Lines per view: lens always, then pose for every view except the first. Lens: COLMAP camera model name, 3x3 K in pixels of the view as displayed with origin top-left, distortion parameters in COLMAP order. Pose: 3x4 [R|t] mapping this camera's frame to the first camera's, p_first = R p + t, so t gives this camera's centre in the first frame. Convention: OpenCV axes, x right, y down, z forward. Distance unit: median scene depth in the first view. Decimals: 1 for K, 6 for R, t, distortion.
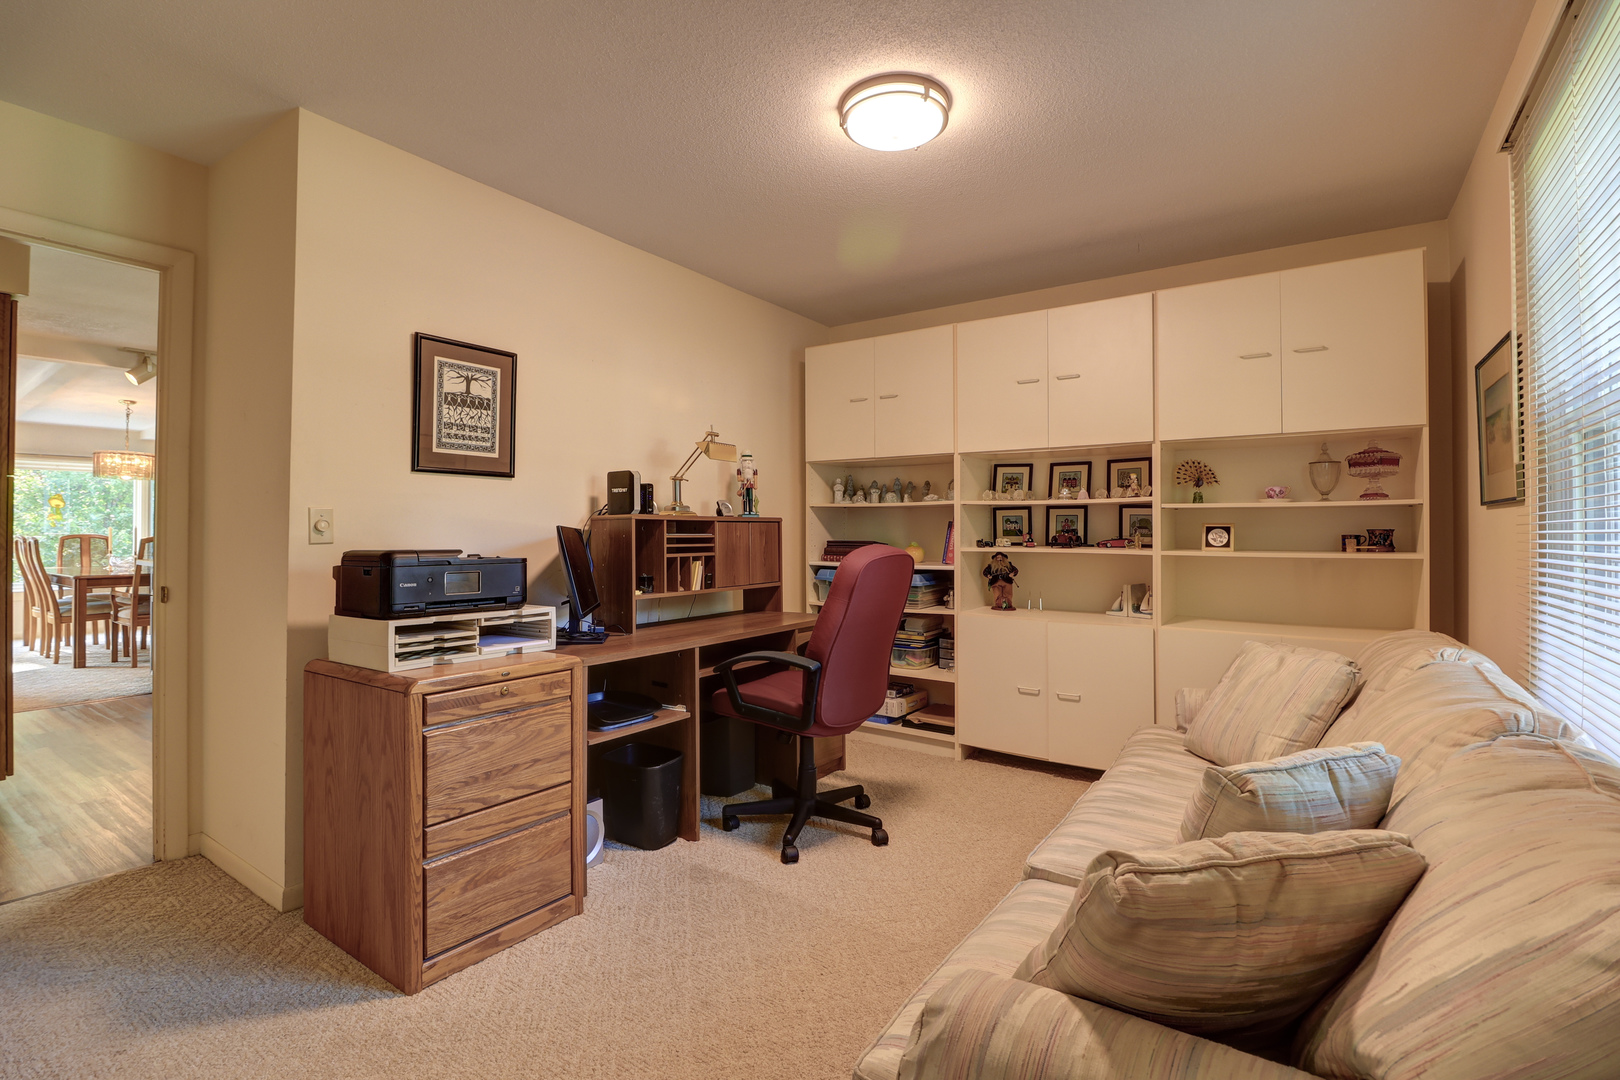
lens RADIAL K [[741.6, 0, 815.0], [0, 741.6, 528.7], [0, 0, 1]] dist [-0.017996, -0.000795]
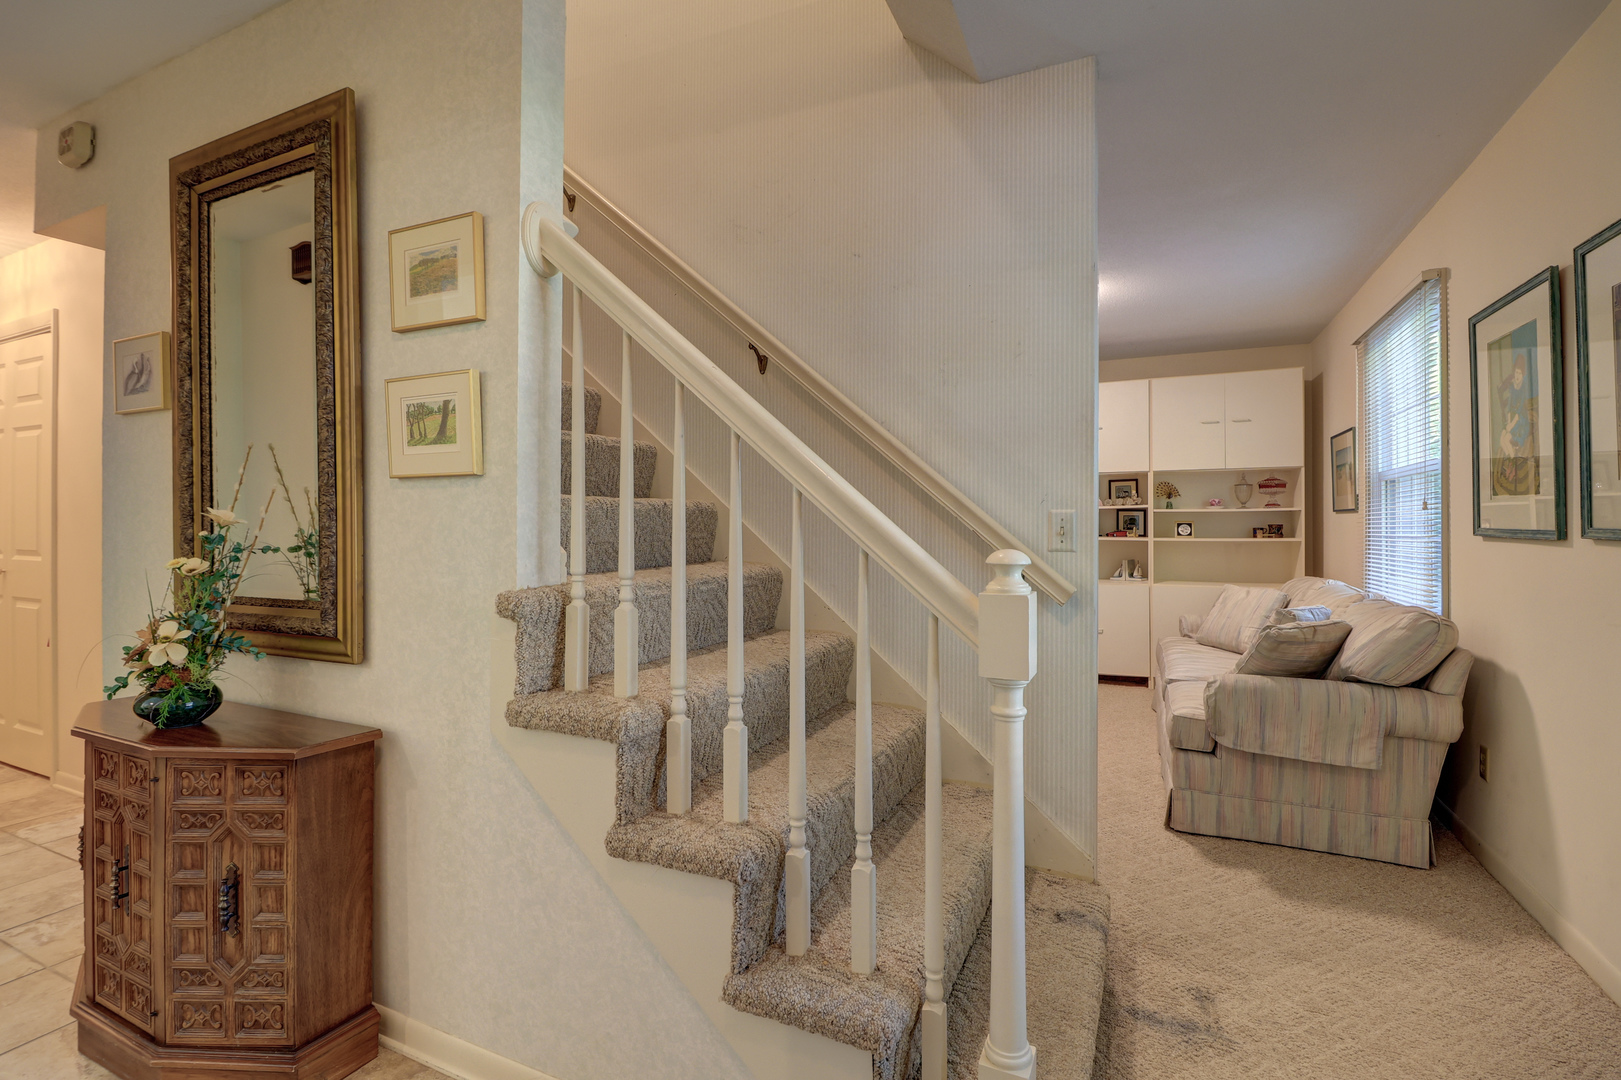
lens RADIAL K [[742.0, 0, 802.0], [0, 742.0, 536.0], [0, 0, 1]] dist [-0.017996, -0.000795]
pose [[0.986583, -0.006667, 0.163127, -0.612924], [0.004199, 0.999872, 0.015466, -0.003910], [-0.163209, -0.014573, 0.986484, -0.529570]]
